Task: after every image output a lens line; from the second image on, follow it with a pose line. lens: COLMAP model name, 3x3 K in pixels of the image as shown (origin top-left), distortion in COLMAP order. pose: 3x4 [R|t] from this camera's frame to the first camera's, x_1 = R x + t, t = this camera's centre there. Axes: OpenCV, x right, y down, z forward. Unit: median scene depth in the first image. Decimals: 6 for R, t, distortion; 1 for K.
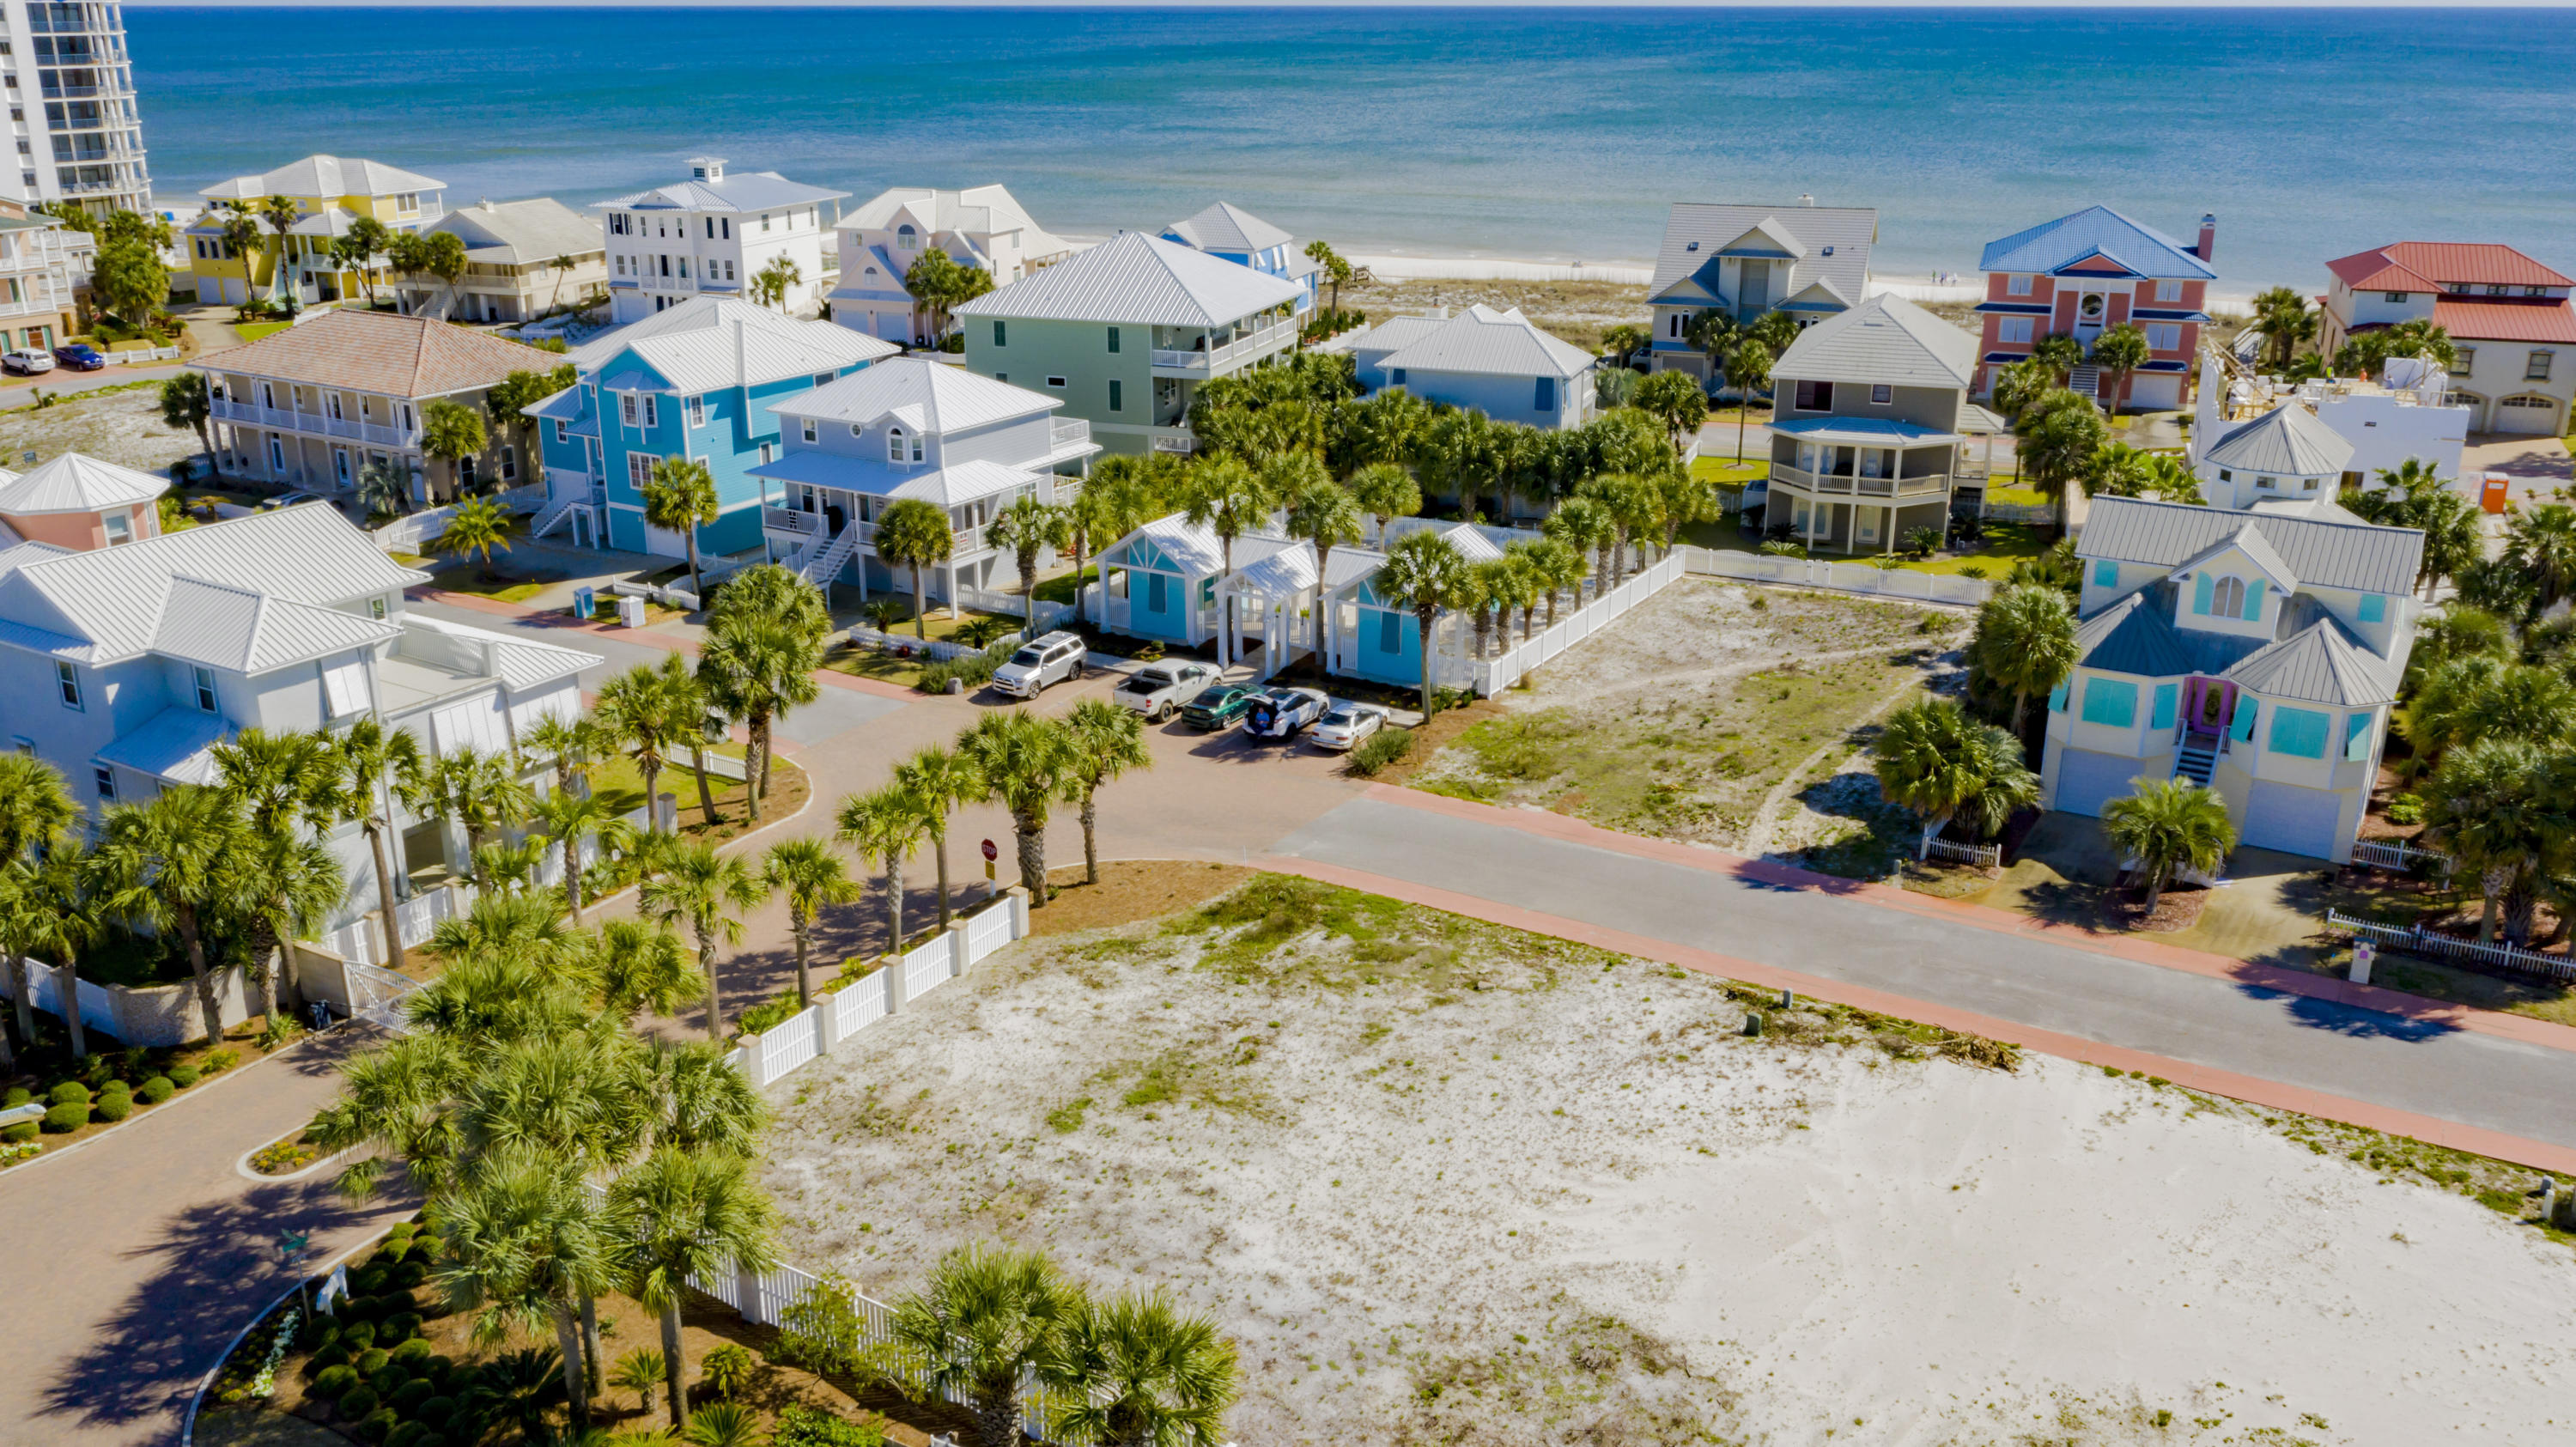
lens RADIAL K [[2082.4, 0, 1289.4], [0, 2082.4, 716.7], [0, 0, 1]] dist [-0.001518, 0.008192]
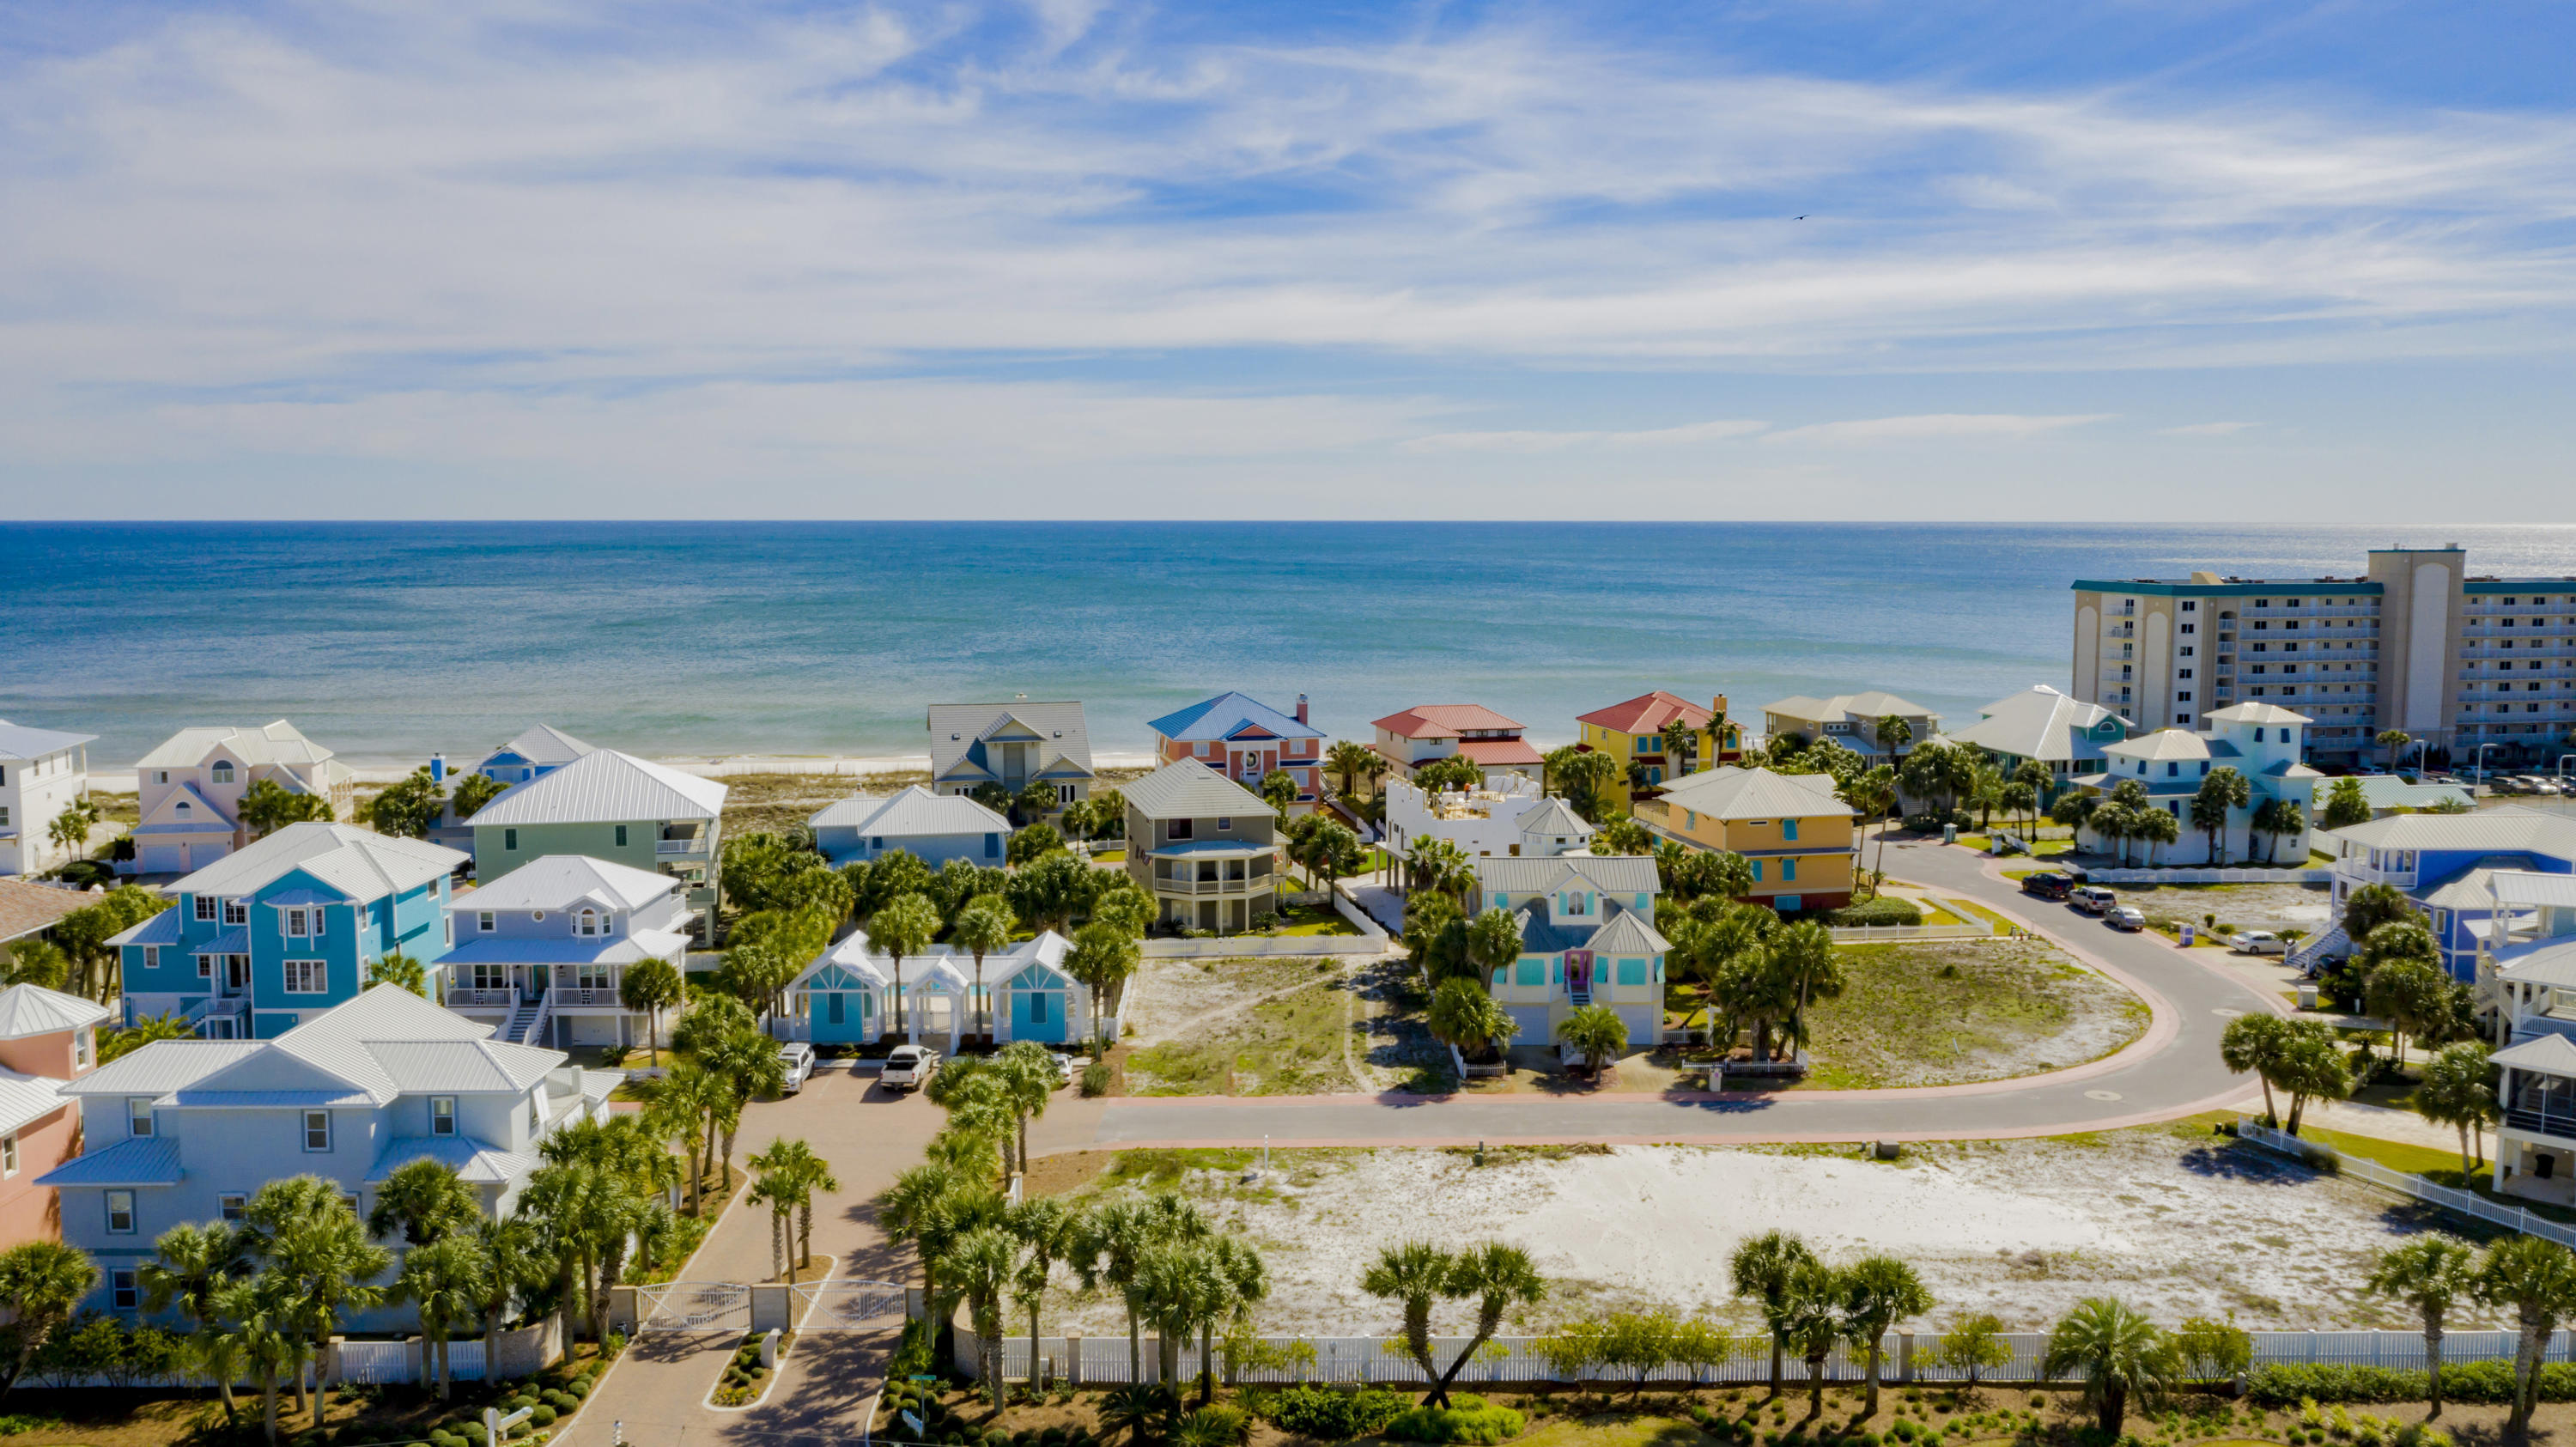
lens RADIAL K [[2050.1, 0, 1285.9], [0, 2050.1, 721.9], [0, 0, 1]] dist [-0.004362, 0.013152]
pose [[0.845939, -0.053633, 0.530576, -0.584664], [0.173420, 0.968519, -0.178596, 0.053224], [-0.504294, 0.243094, 0.828609, -0.303752]]
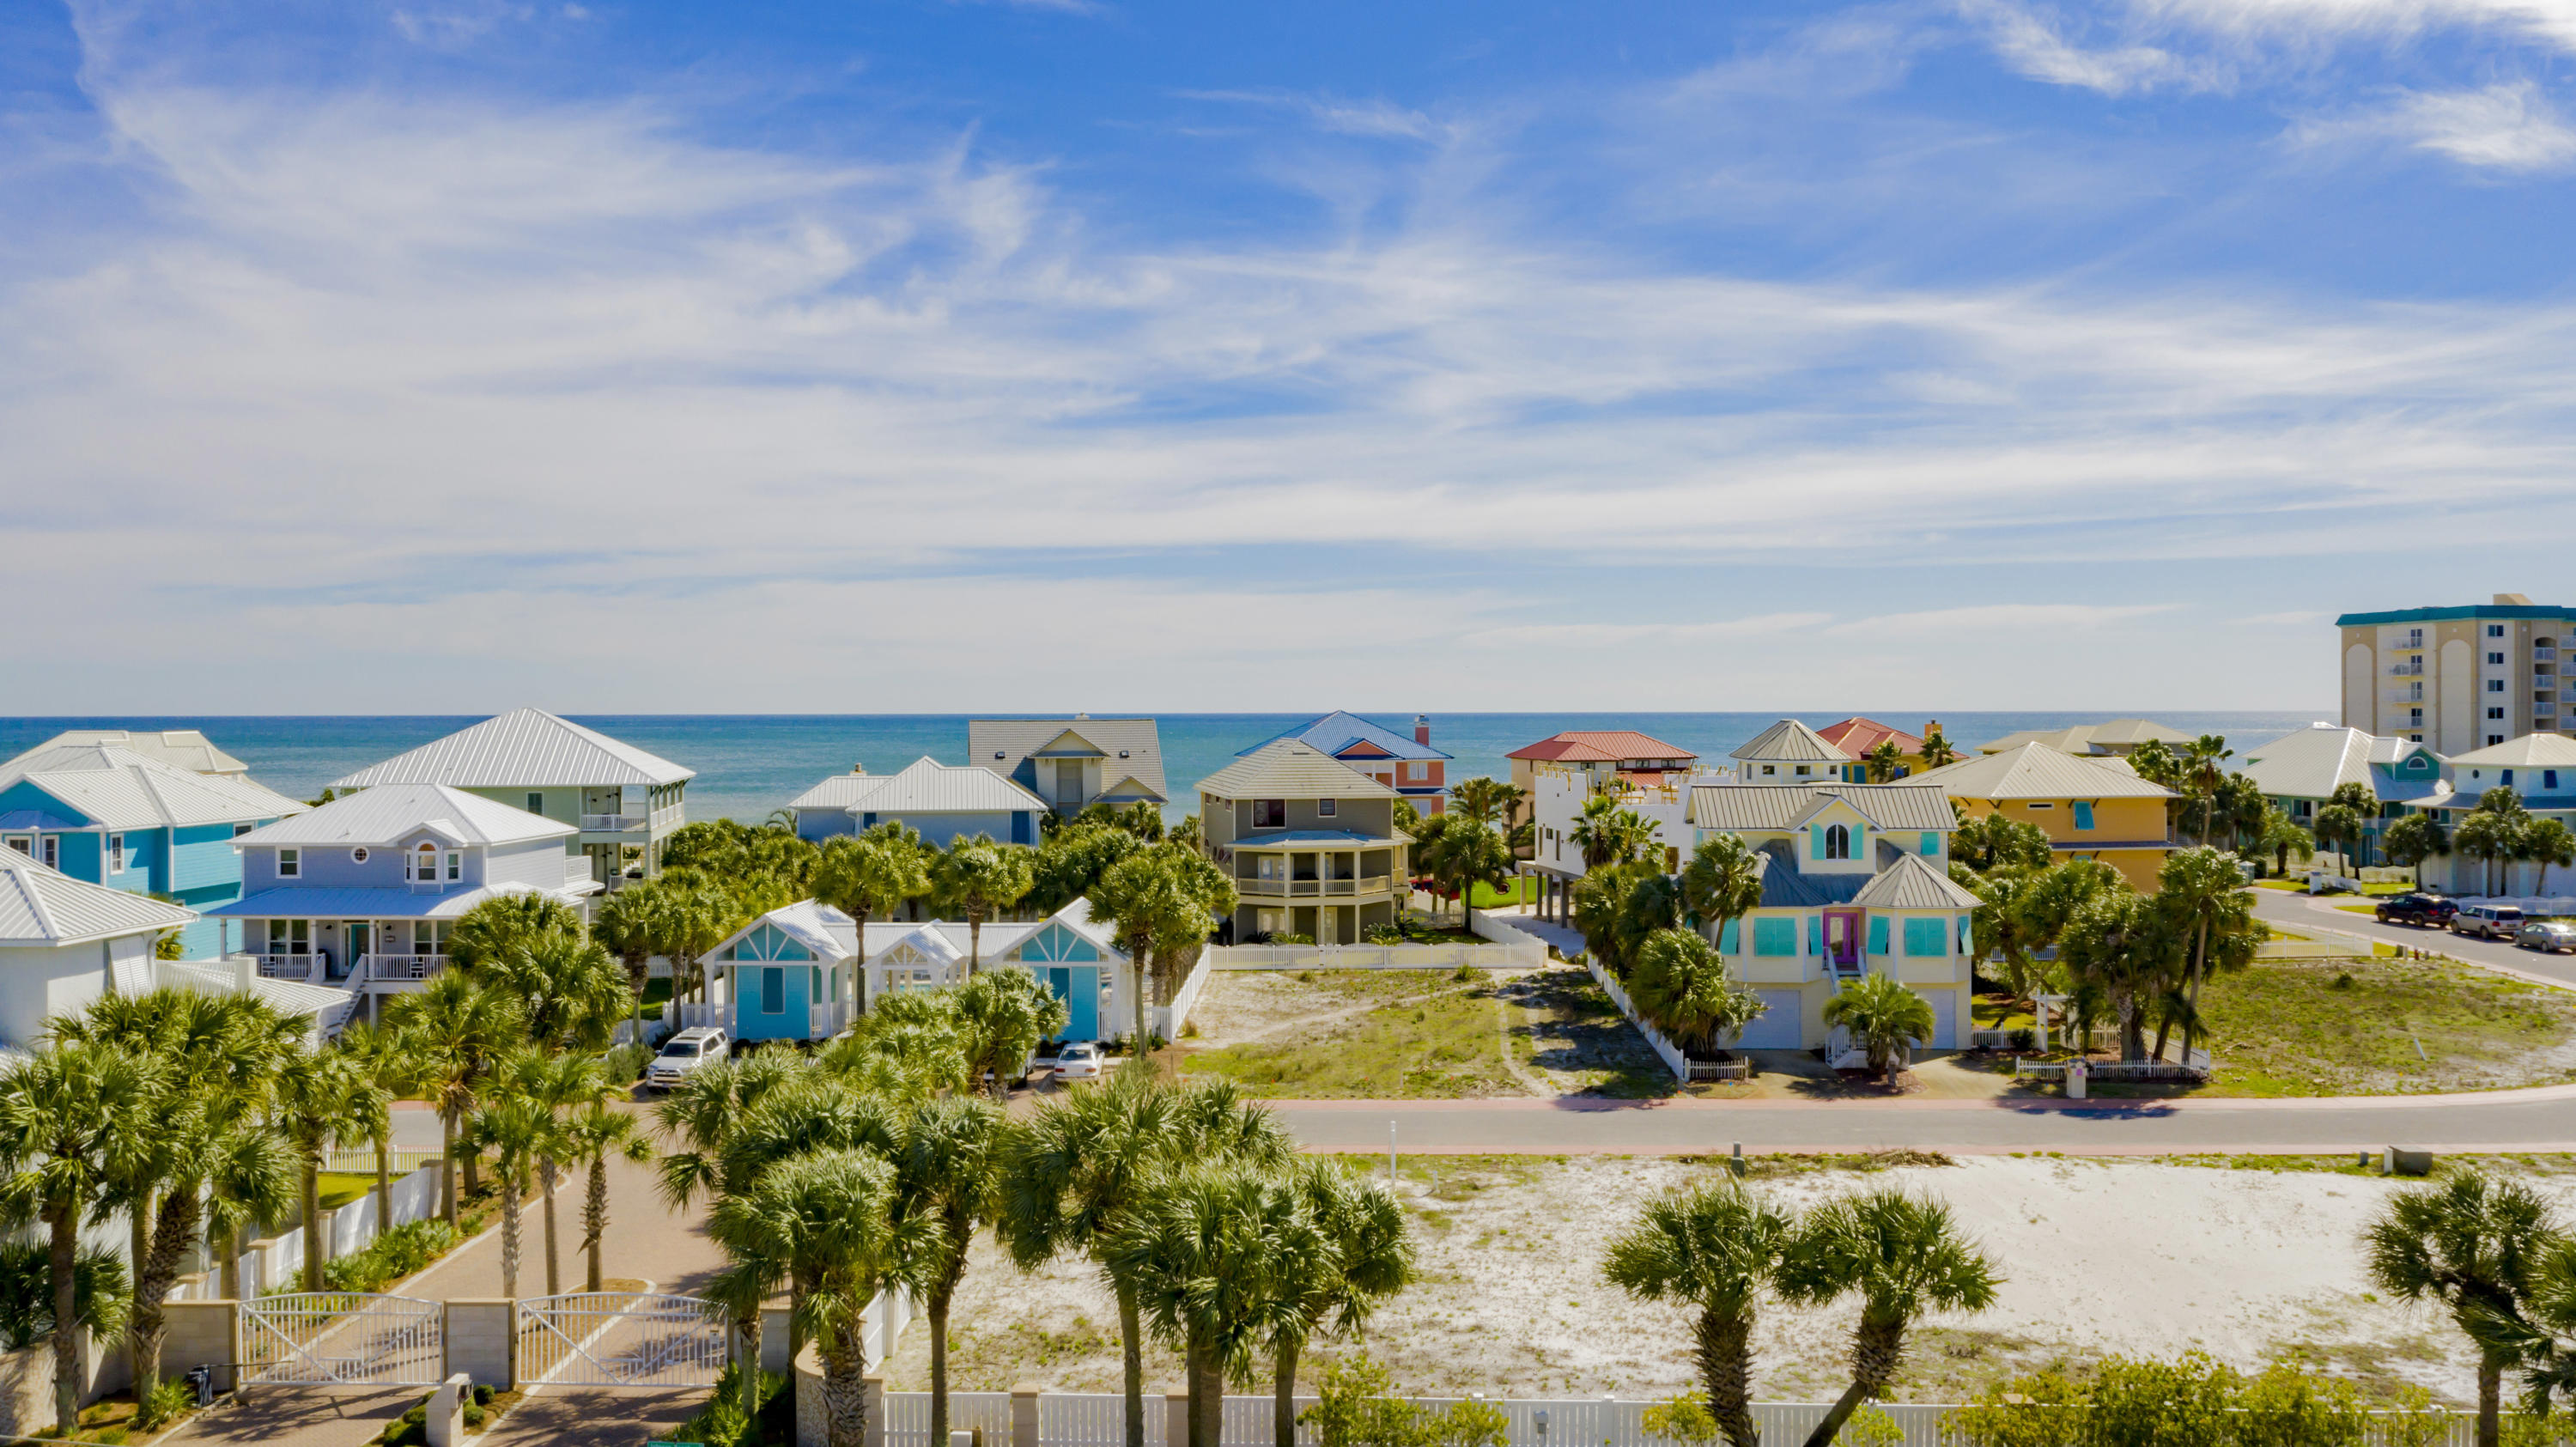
lens RADIAL K [[2050.1, 0, 1285.9], [0, 2050.1, 721.9], [0, 0, 1]] dist [-0.004362, 0.013152]
pose [[0.871925, -0.005275, 0.489611, -0.361102], [0.162211, 0.946588, -0.278675, 0.137418], [-0.461990, 0.322404, 0.826209, 0.125075]]
